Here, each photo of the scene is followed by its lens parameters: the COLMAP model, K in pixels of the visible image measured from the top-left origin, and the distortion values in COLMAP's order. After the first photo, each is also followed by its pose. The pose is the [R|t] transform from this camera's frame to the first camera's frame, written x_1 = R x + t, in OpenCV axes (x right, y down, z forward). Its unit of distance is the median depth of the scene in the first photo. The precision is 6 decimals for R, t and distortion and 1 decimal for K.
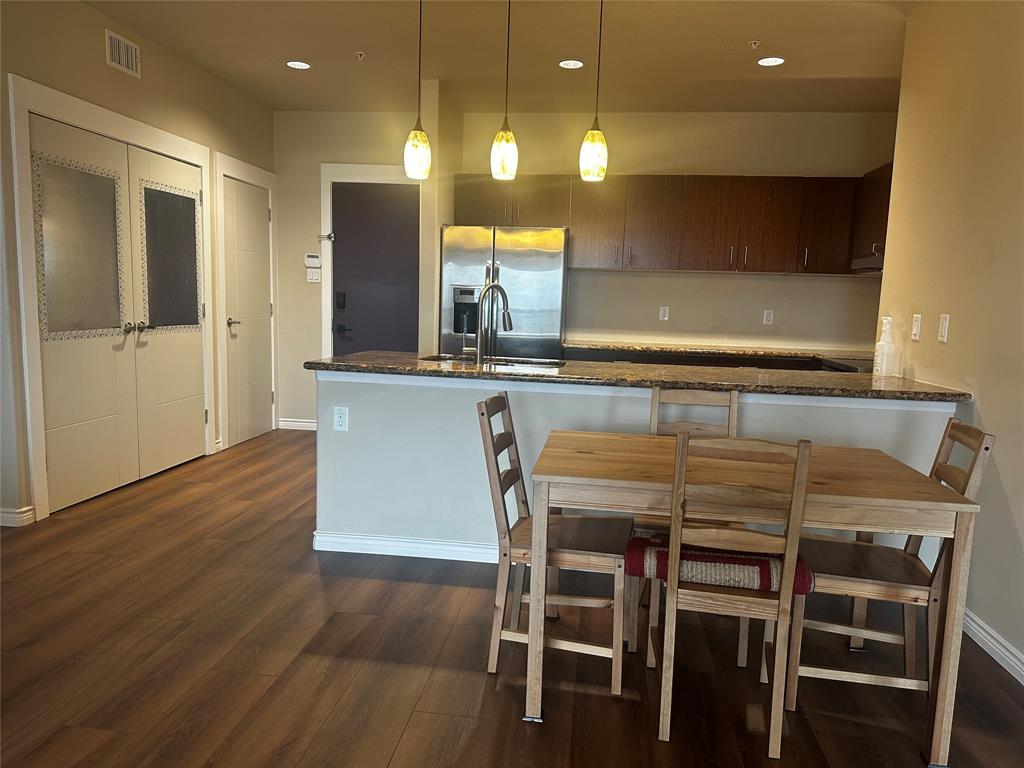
lens RADIAL K [[715.6, 0, 512.2], [0, 715.6, 389.3], [0, 0, 1]] dist [0.074198, -0.089389]
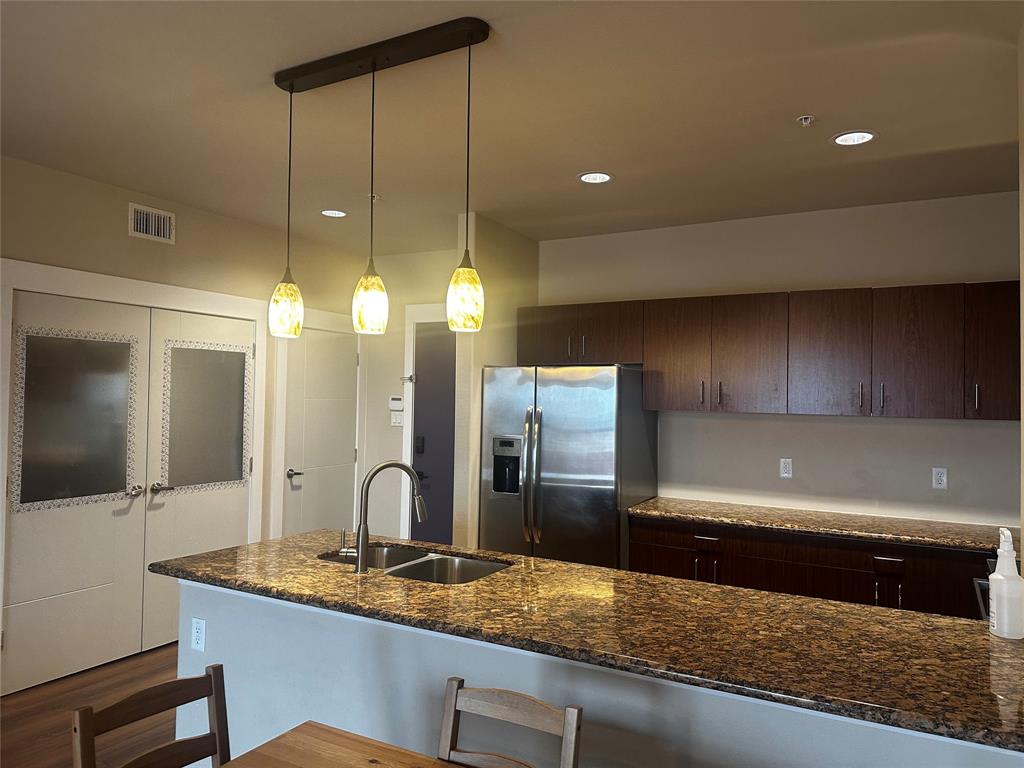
lens RADIAL K [[715.6, 0, 524.6], [0, 715.6, 376.5], [0, 0, 1]] dist [0.074198, -0.089389]
pose [[0.935349, -0.028952, -0.352541, 0.310808], [-0.029931, 0.986592, -0.160436, -0.097689], [0.352459, 0.160615, 0.921941, 0.268476]]
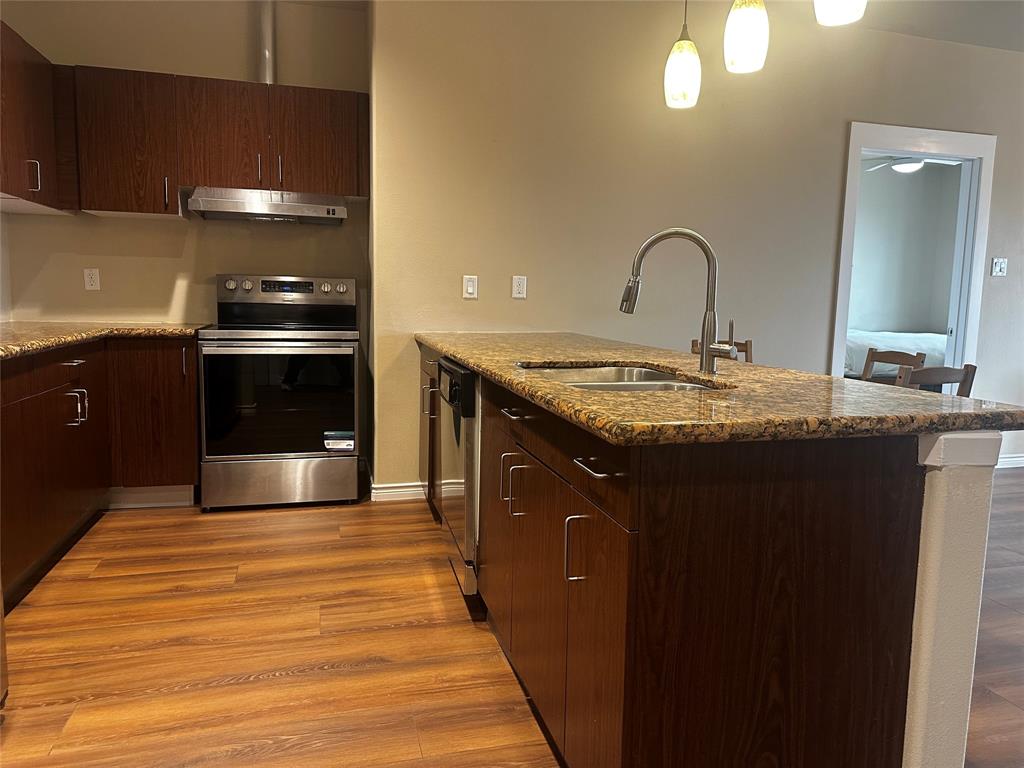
lens RADIAL K [[715.6, 0, 514.1], [0, 715.6, 384.9], [0, 0, 1]] dist [0.074198, -0.089389]
pose [[-0.388111, -0.154744, 0.908528, -0.415166], [0.080270, 0.976381, 0.200591, -0.124779], [-0.918110, 0.150780, -0.366523, 1.100681]]
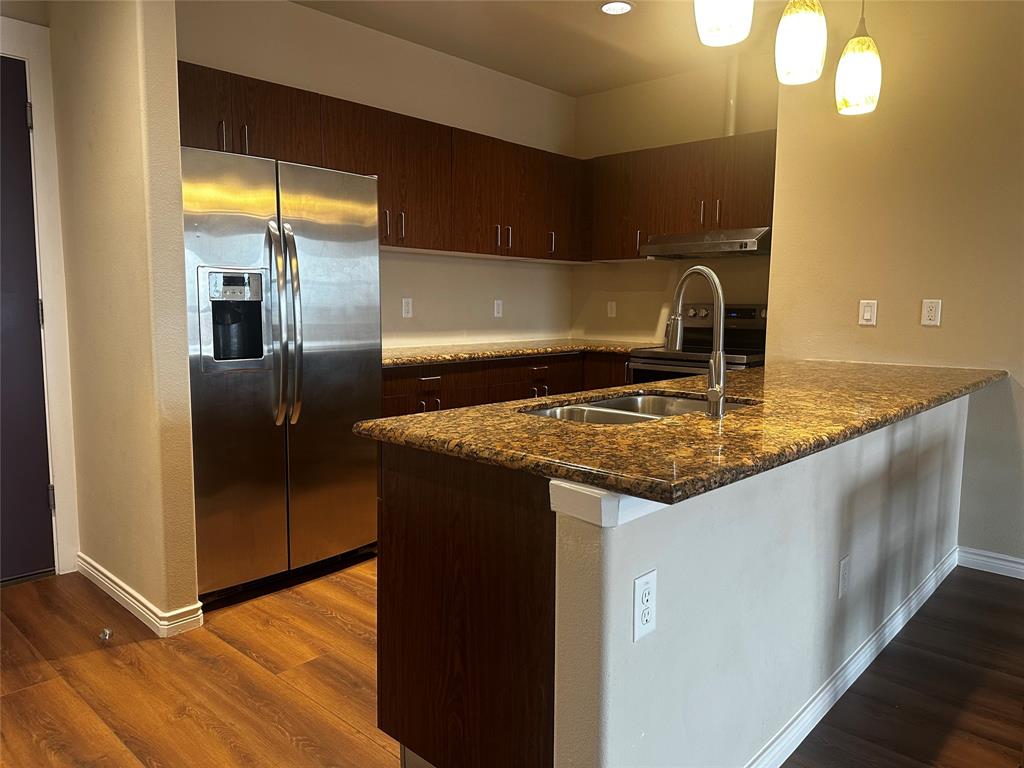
lens RADIAL K [[715.6, 0, 517.3], [0, 715.6, 377.7], [0, 0, 1]] dist [0.074198, -0.089389]
pose [[0.572266, -0.117744, 0.811571, -0.467614], [0.113474, 0.991488, 0.063832, -0.093590], [-0.812179, 0.055564, 0.580756, 0.649982]]
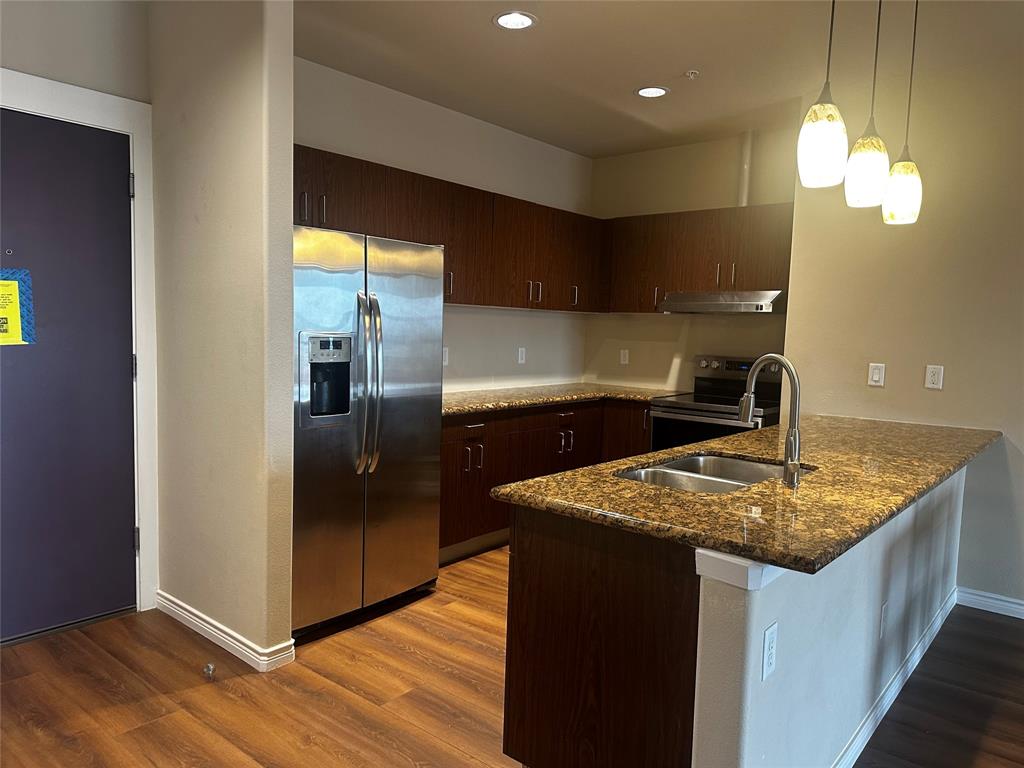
lens RADIAL K [[715.6, 0, 512.8], [0, 715.6, 387.0], [0, 0, 1]] dist [0.074198, -0.089389]
pose [[0.535659, -0.092181, 0.839388, -0.579641], [0.094877, 0.994300, 0.048647, -0.142038], [-0.839087, 0.053581, 0.541352, 0.691605]]
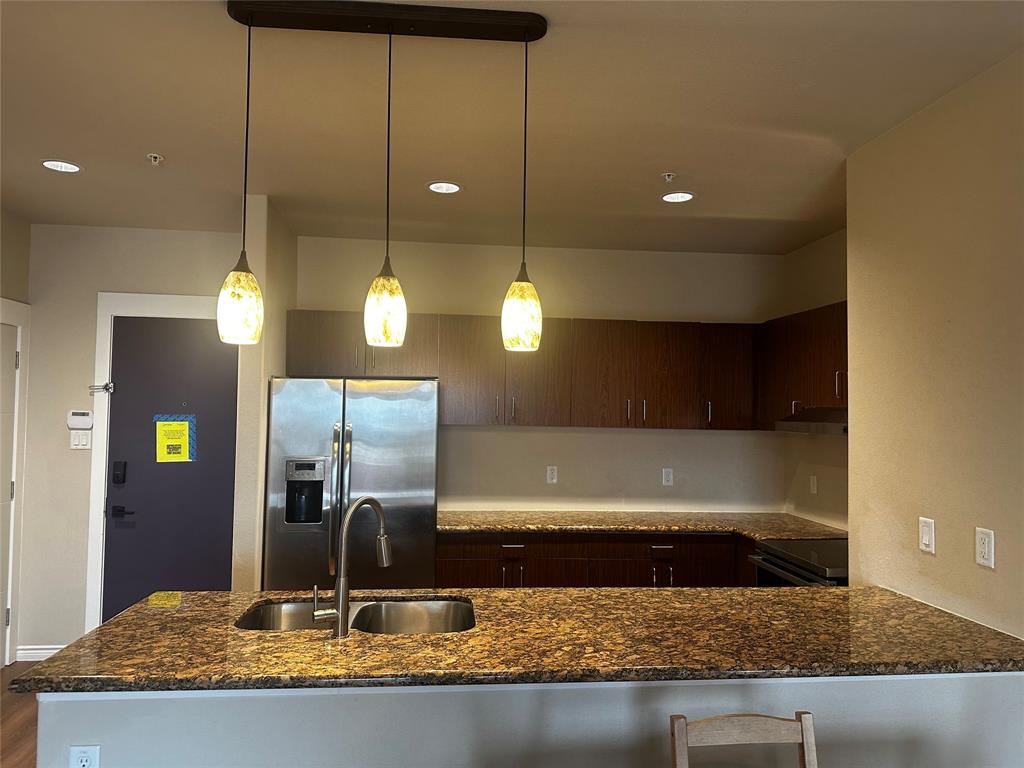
lens RADIAL K [[715.6, 0, 510.0], [0, 715.6, 379.5], [0, 0, 1]] dist [0.074198, -0.089389]
pose [[0.971409, -0.008943, 0.237243, -0.041159], [0.047821, 0.986179, -0.158634, -0.117823], [-0.232545, 0.165443, 0.958411, 0.274354]]
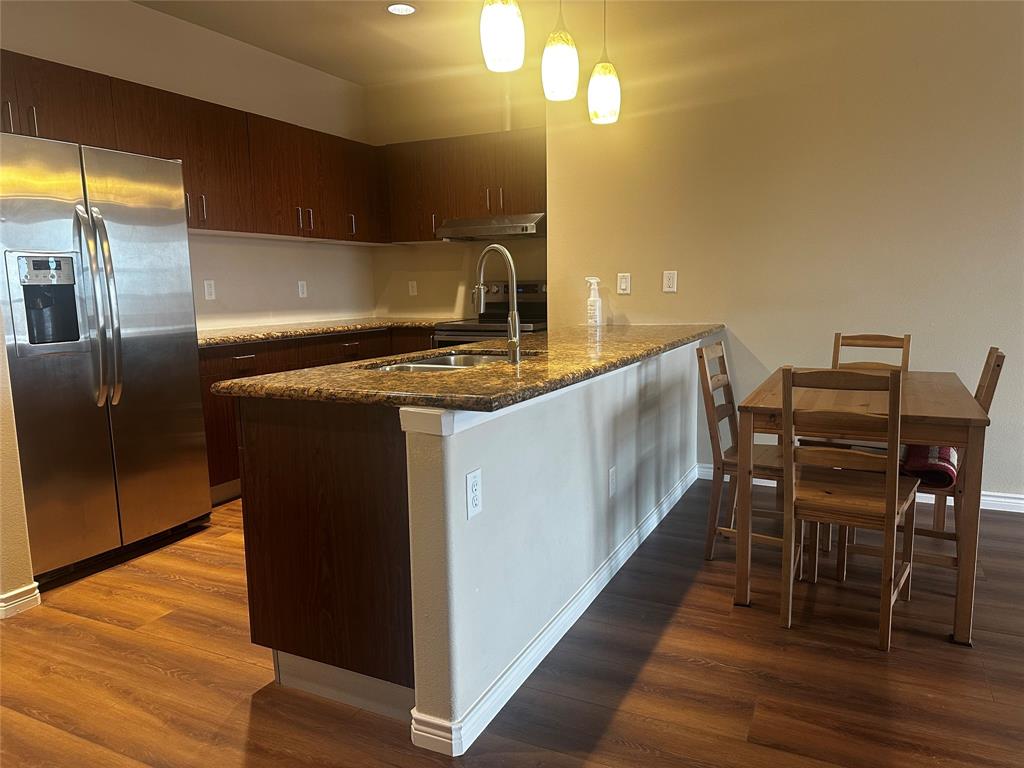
lens RADIAL K [[715.6, 0, 514.0], [0, 715.6, 387.3], [0, 0, 1]] dist [0.074198, -0.089389]
pose [[0.317379, -0.176433, 0.931741, -0.571556], [0.147228, 0.979794, 0.135382, -0.085234], [-0.936800, 0.094211, 0.336942, 0.620721]]
